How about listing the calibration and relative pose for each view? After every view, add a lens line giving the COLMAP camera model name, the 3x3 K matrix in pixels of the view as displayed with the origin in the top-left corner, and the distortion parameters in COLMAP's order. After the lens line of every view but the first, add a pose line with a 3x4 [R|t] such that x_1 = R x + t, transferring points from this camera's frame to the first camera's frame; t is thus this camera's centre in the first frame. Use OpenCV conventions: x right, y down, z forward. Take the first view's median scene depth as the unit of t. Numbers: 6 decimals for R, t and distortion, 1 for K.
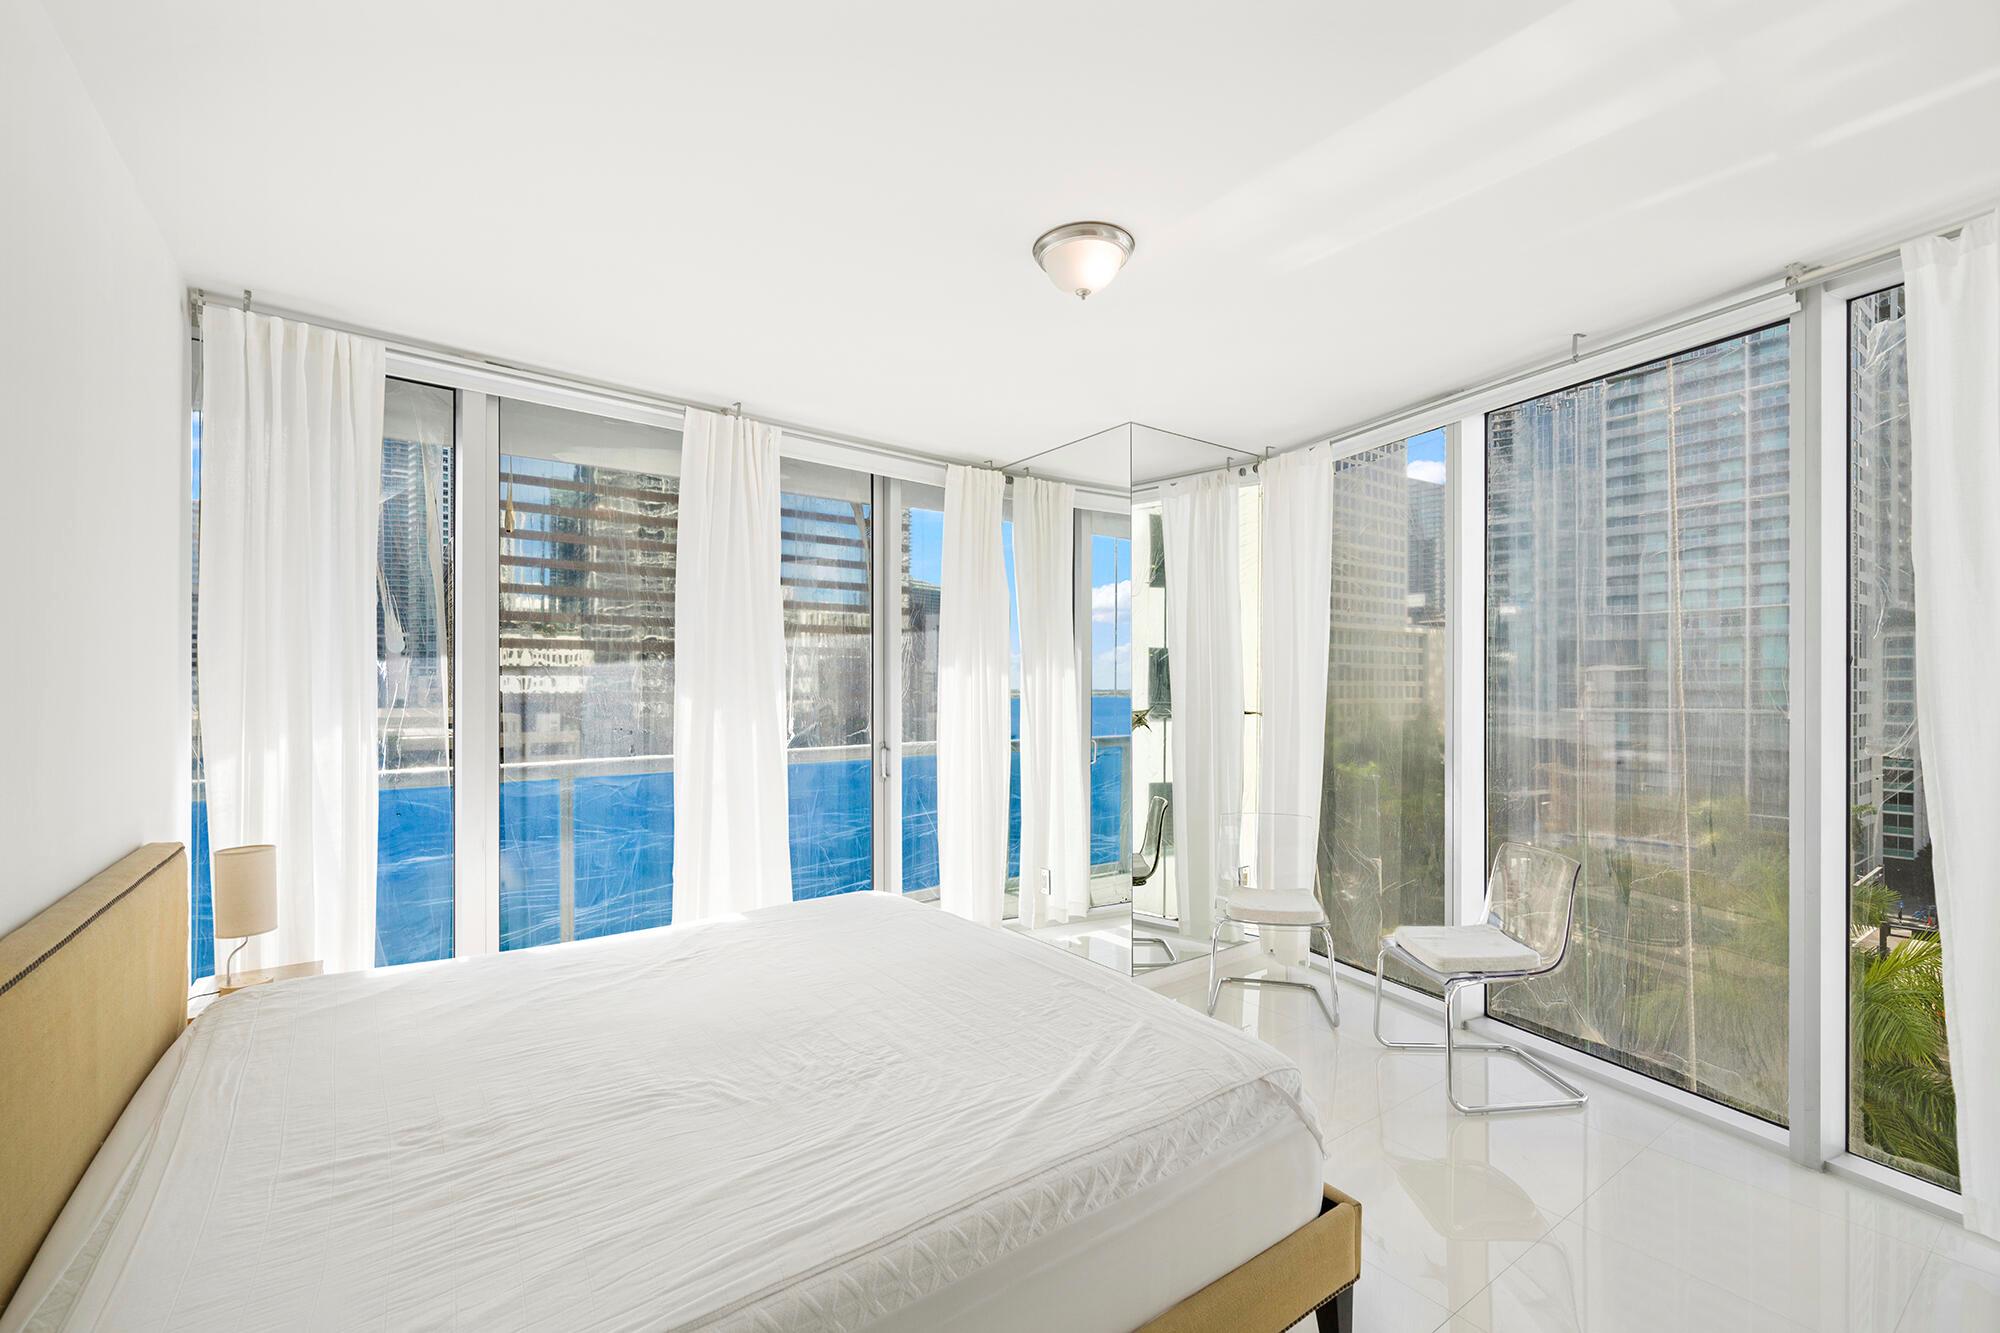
lens RADIAL K [[847.1, 0, 996.0], [0, 847.1, 683.0], [0, 0, 1]] dist [0.000054, -0.001217]
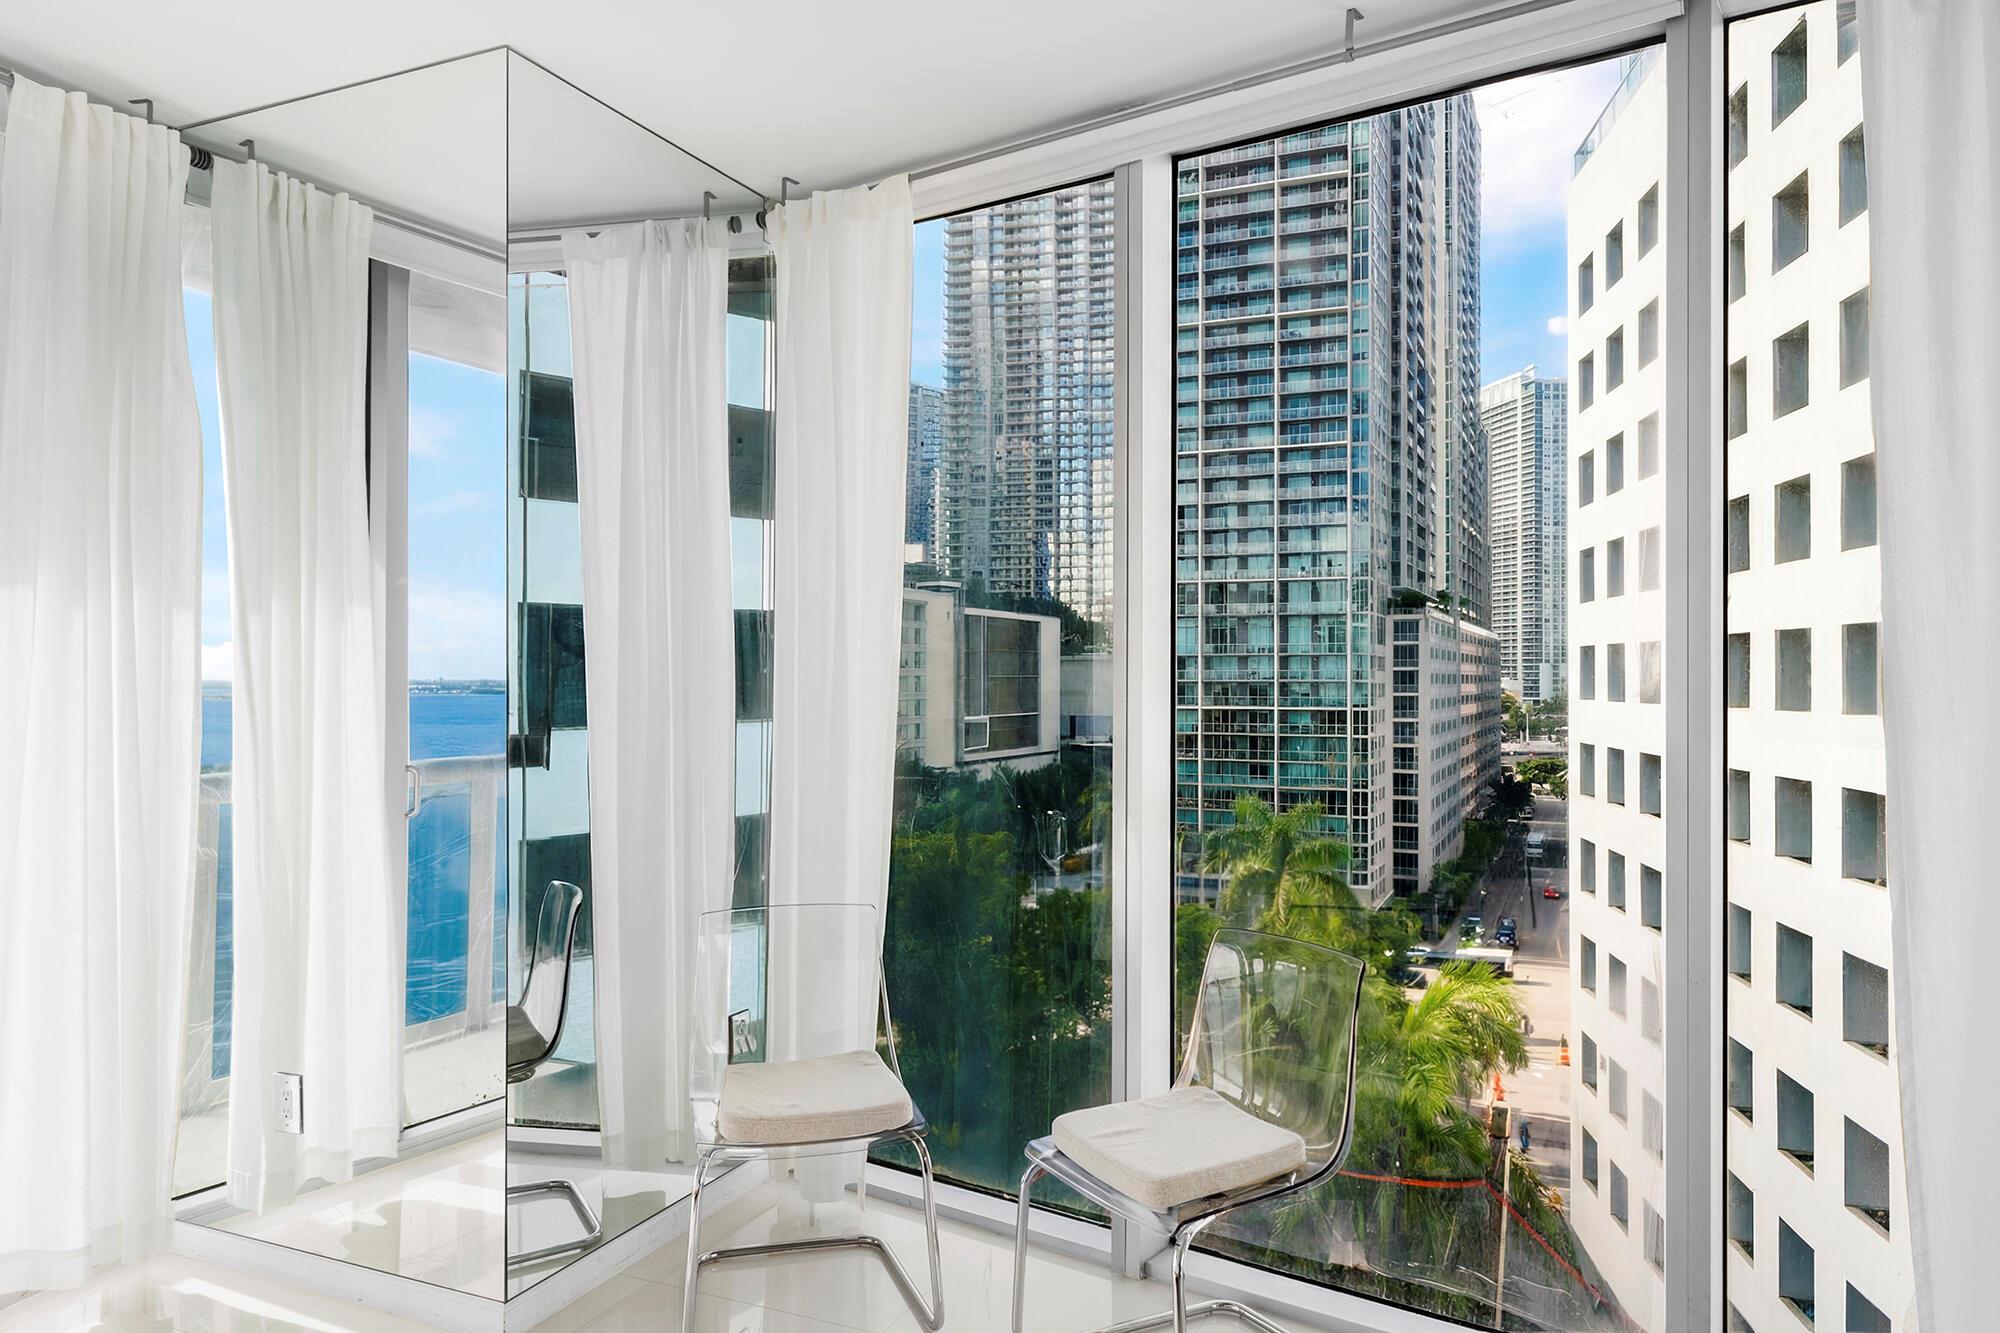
lens RADIAL K [[1416.6, 0, 990.2], [0, 1416.6, 657.1], [0, 0, 1]] dist [0.024024, 0.003972]
pose [[0.877185, 0.003959, 0.480137, 0.039148], [-0.002510, 0.999990, -0.003661, 0.021510], [-0.480147, 0.002006, 0.877186, 0.381855]]
